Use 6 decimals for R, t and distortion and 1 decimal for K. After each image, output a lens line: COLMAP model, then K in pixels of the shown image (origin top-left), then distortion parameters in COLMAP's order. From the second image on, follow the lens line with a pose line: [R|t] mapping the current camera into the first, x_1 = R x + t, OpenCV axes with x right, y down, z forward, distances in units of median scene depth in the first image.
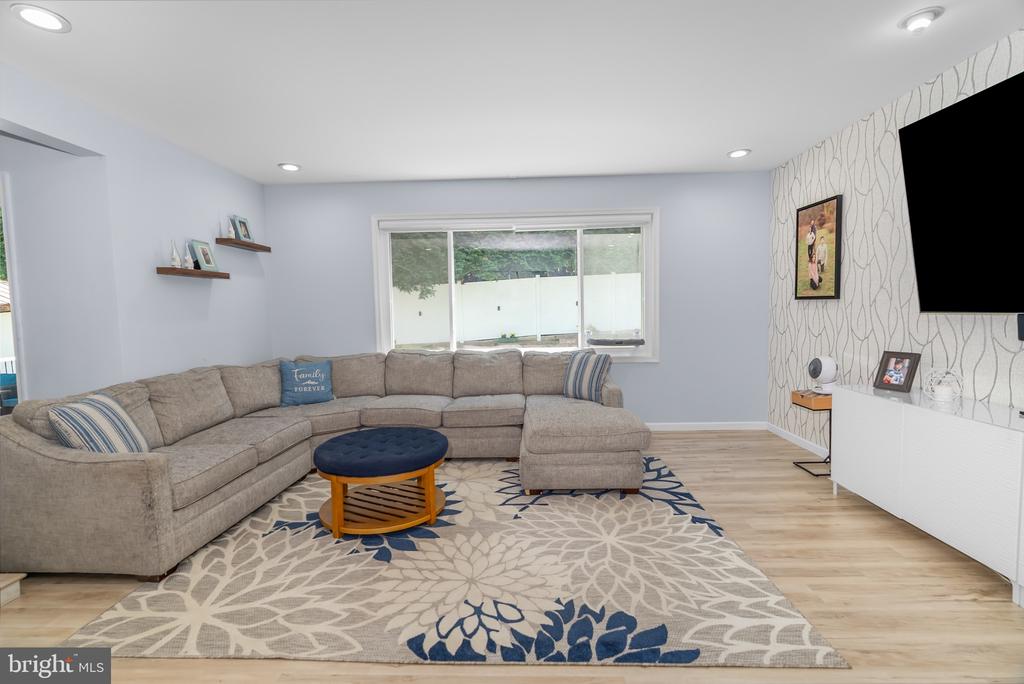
lens RADIAL K [[466.6, 0, 512.0], [0, 466.6, 342.0], [0, 0, 1]] dist [-0.000199, 0.000304]
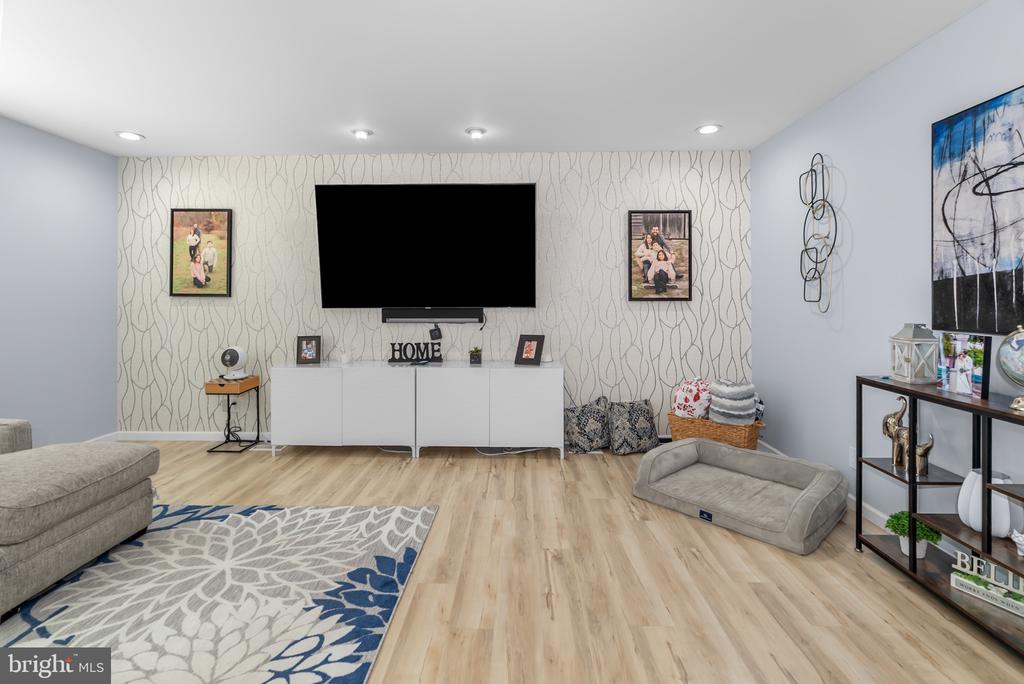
lens RADIAL K [[478.6, 0, 514.4], [0, 478.6, 305.0], [0, 0, 1]] dist [-0.019218, 0.007353]
pose [[-0.016913, 0.008955, 0.999817, -0.736346], [0.069855, 0.997527, -0.007753, -0.020456], [-0.997414, 0.069712, -0.017497, 0.466482]]
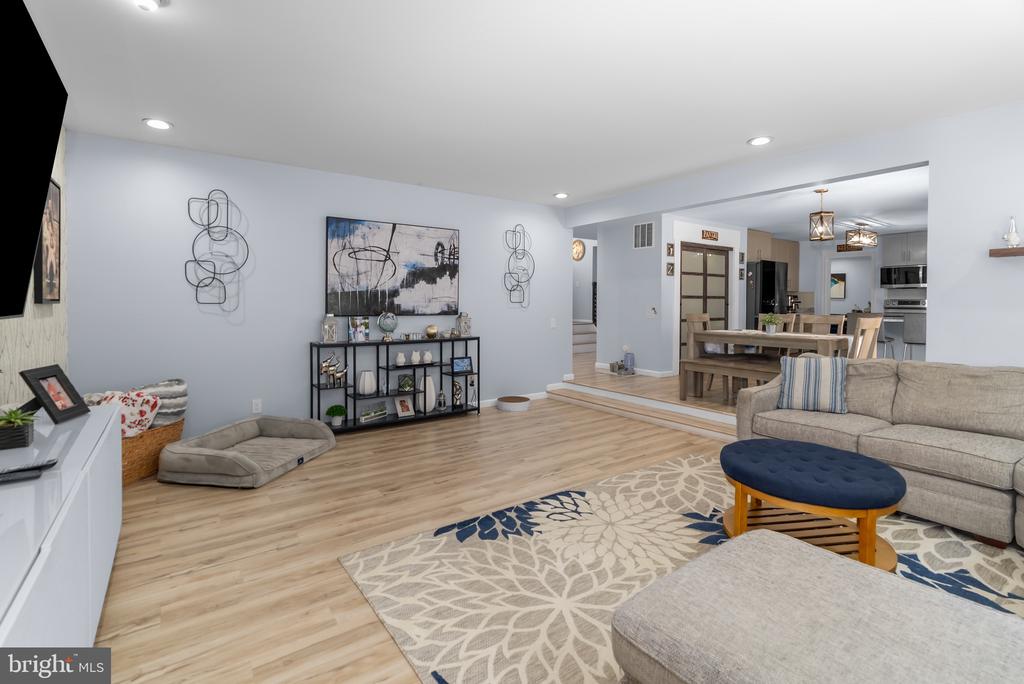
lens RADIAL K [[474.9, 0, 506.2], [0, 474.9, 320.7], [0, 0, 1]] dist [-0.003624, 0.000459]
pose [[-0.799360, 0.041579, -0.599412, 0.777746], [-0.027355, 0.994050, 0.105433, -0.129286], [0.600229, 0.100676, -0.793466, 1.608892]]
